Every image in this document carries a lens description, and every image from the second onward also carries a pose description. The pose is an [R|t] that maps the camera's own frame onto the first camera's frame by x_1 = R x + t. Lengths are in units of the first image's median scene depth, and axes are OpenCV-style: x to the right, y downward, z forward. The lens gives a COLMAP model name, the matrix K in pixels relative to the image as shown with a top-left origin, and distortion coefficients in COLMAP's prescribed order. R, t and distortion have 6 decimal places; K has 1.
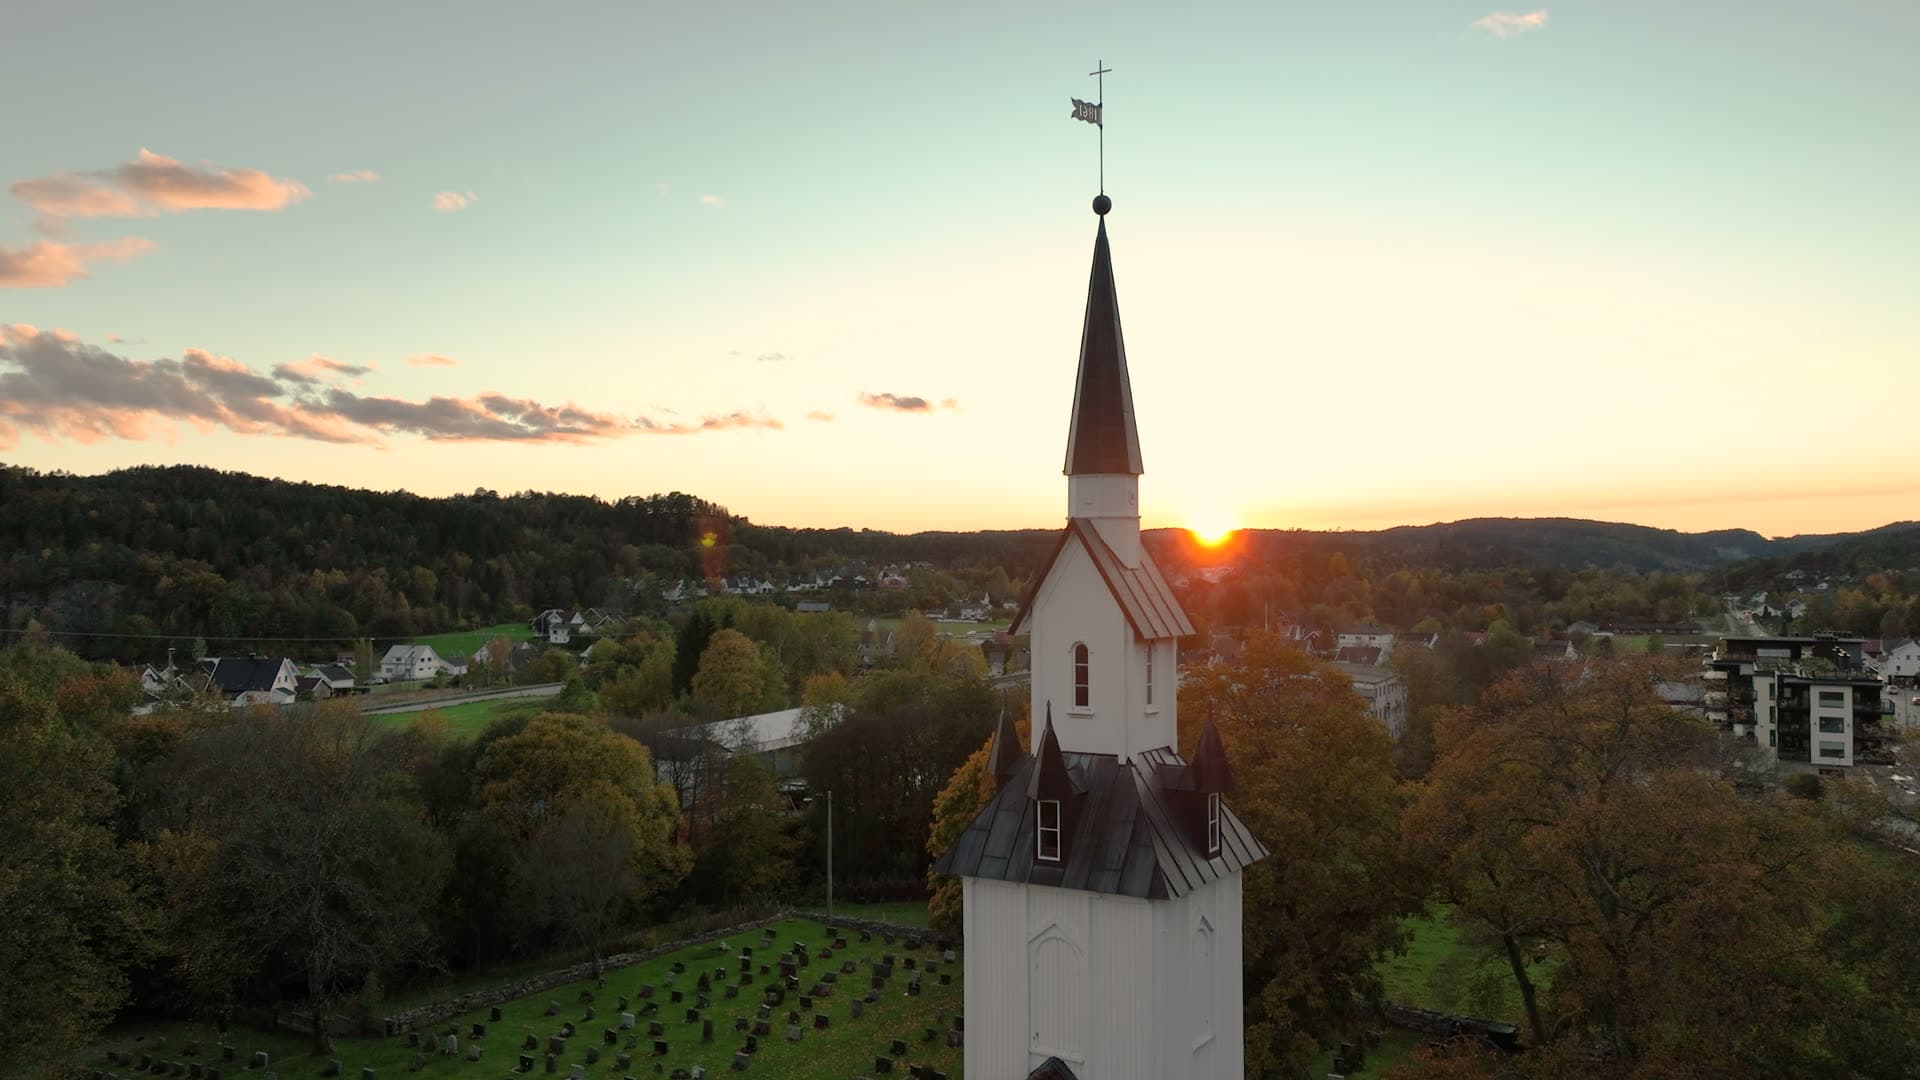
lens RADIAL K [[1429.0, 0, 960.0], [0, 1429.0, 540.0], [0, 0, 1]] dist [0.007911, 0.002839]
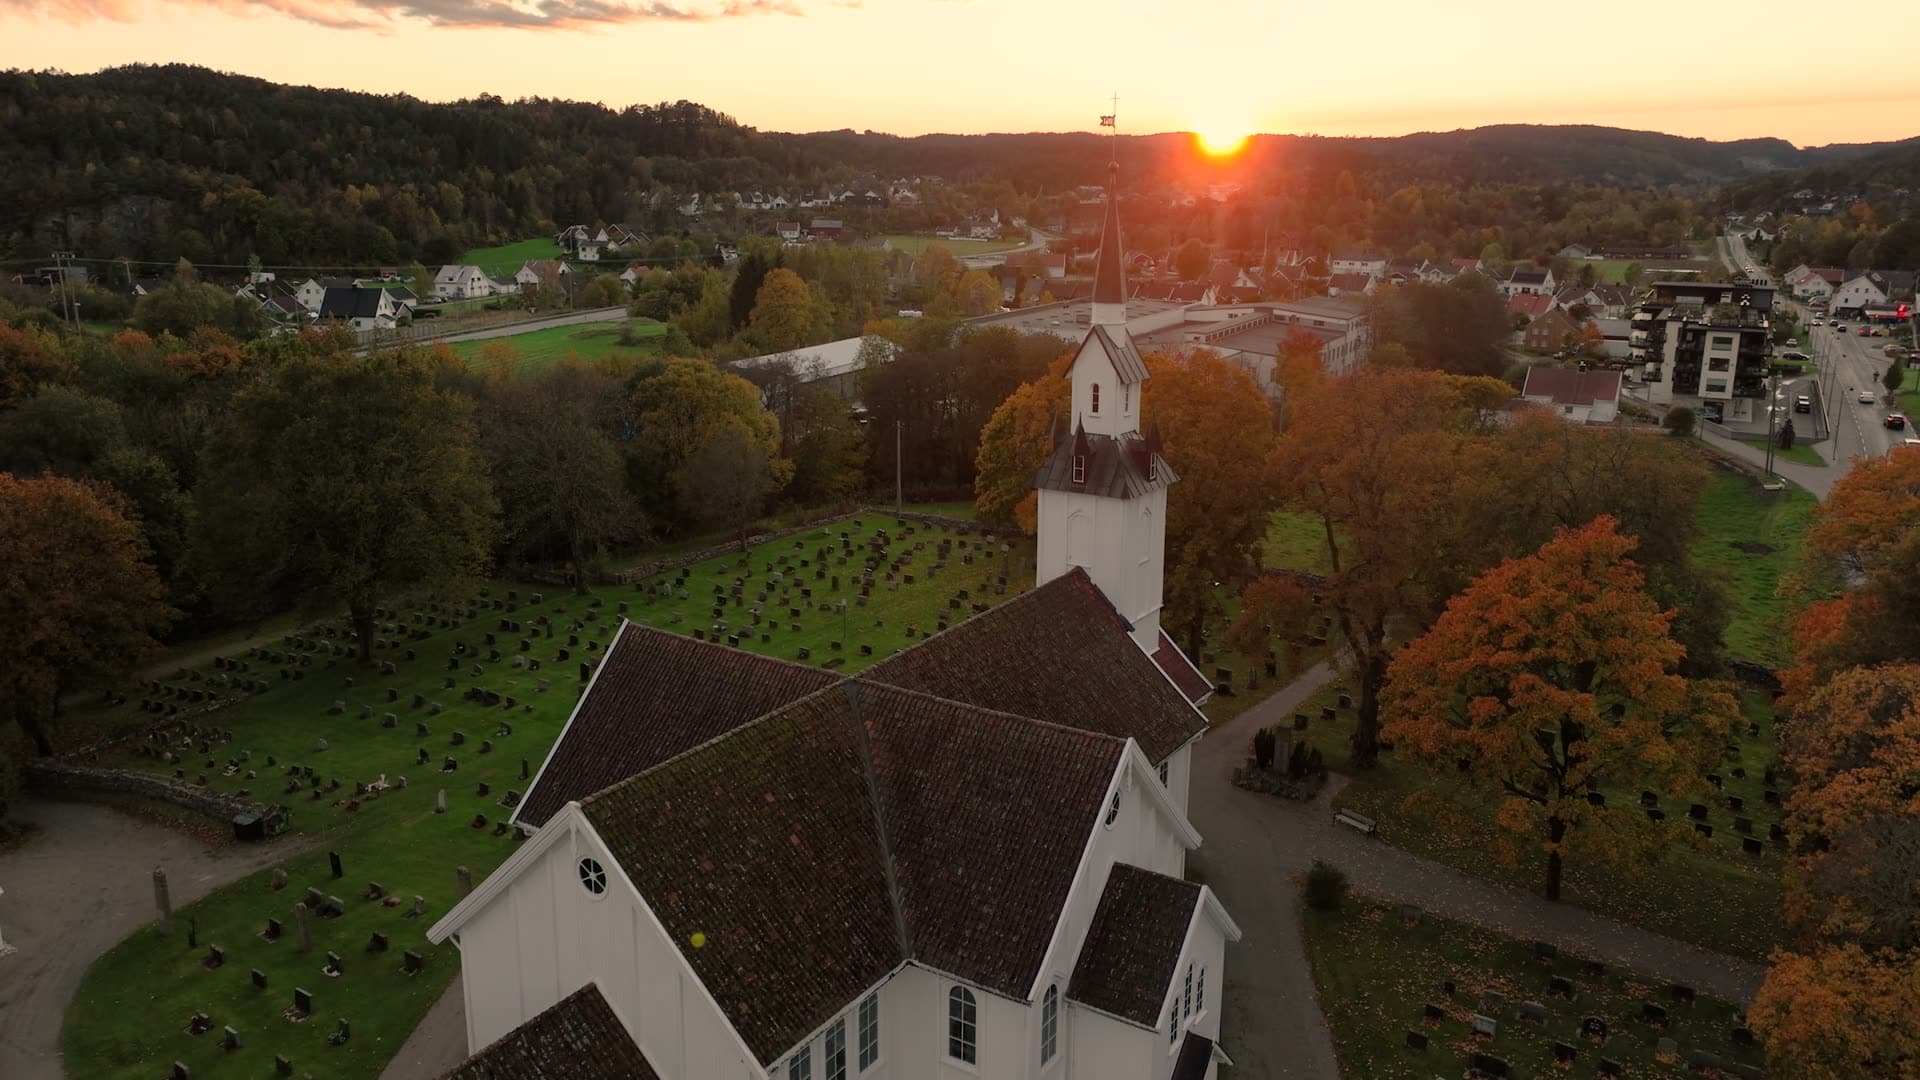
lens RADIAL K [[1586.7, 0, 960.0], [0, 1586.7, 540.0], [0, 0, 1]] dist [-0.014484, -0.004459]
pose [[0.999909, 0.009650, 0.009439, -0.017991], [-0.011815, 0.963835, 0.266238, -0.042916], [-0.006528, -0.266326, 0.963861, -0.175119]]
